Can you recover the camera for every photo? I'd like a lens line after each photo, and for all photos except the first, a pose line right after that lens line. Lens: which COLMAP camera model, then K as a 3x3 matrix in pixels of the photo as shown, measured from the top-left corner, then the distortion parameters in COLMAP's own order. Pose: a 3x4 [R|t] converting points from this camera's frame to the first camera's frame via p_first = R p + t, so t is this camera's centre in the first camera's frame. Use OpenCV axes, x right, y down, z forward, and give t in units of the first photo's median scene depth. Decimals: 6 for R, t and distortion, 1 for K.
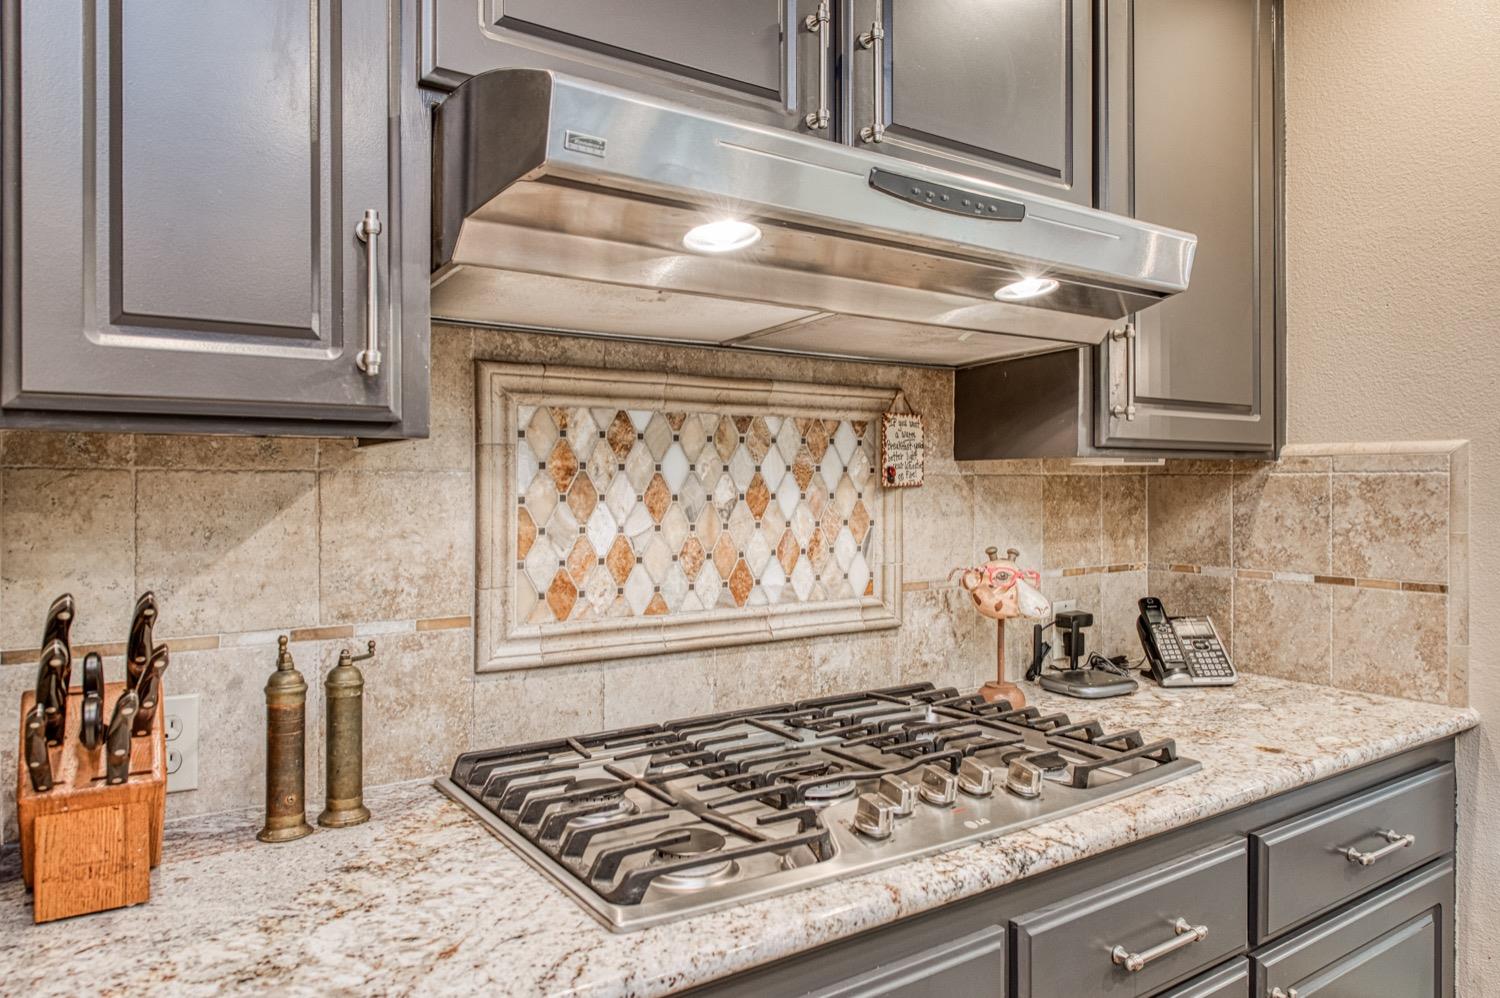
lens RADIAL K [[1005.1, 0, 748.8], [0, 1005.1, 490.6], [0, 0, 1]] dist [-0.002564, -0.000134]
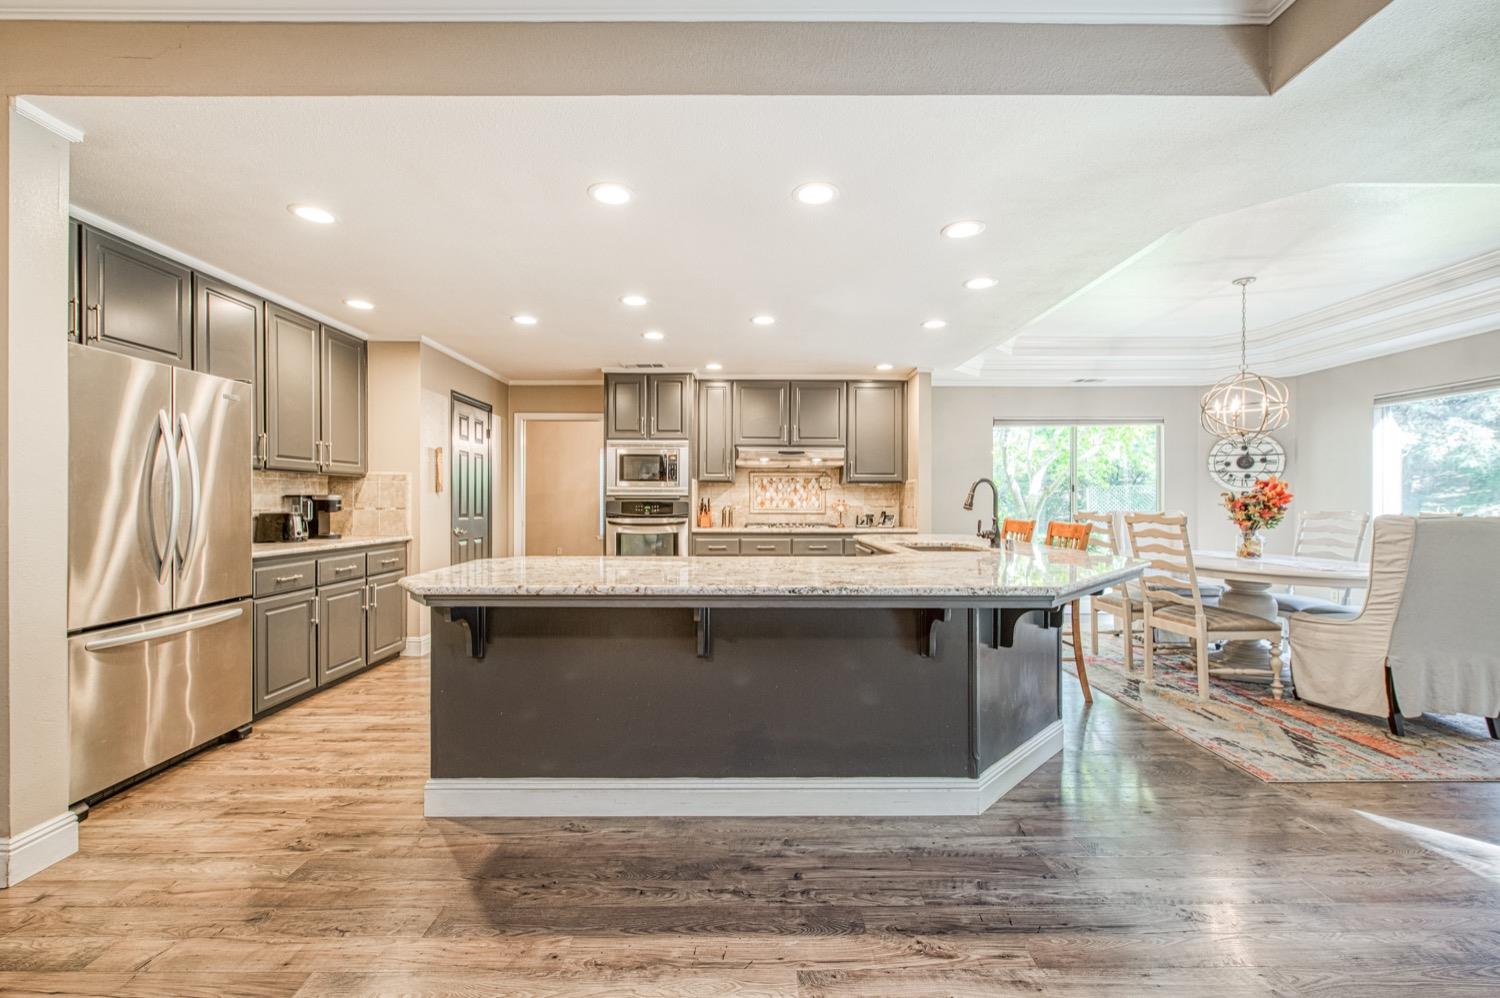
lens RADIAL K [[655.8, 0, 756.5], [0, 655.8, 499.6], [0, 0, 1]] dist [-0.004755, -0.001174]
pose [[0.832563, 0.002115, -0.553926, 2.218322], [-0.006102, 0.999967, -0.005353, 0.091128], [0.553897, 0.007836, 0.832549, -2.730282]]
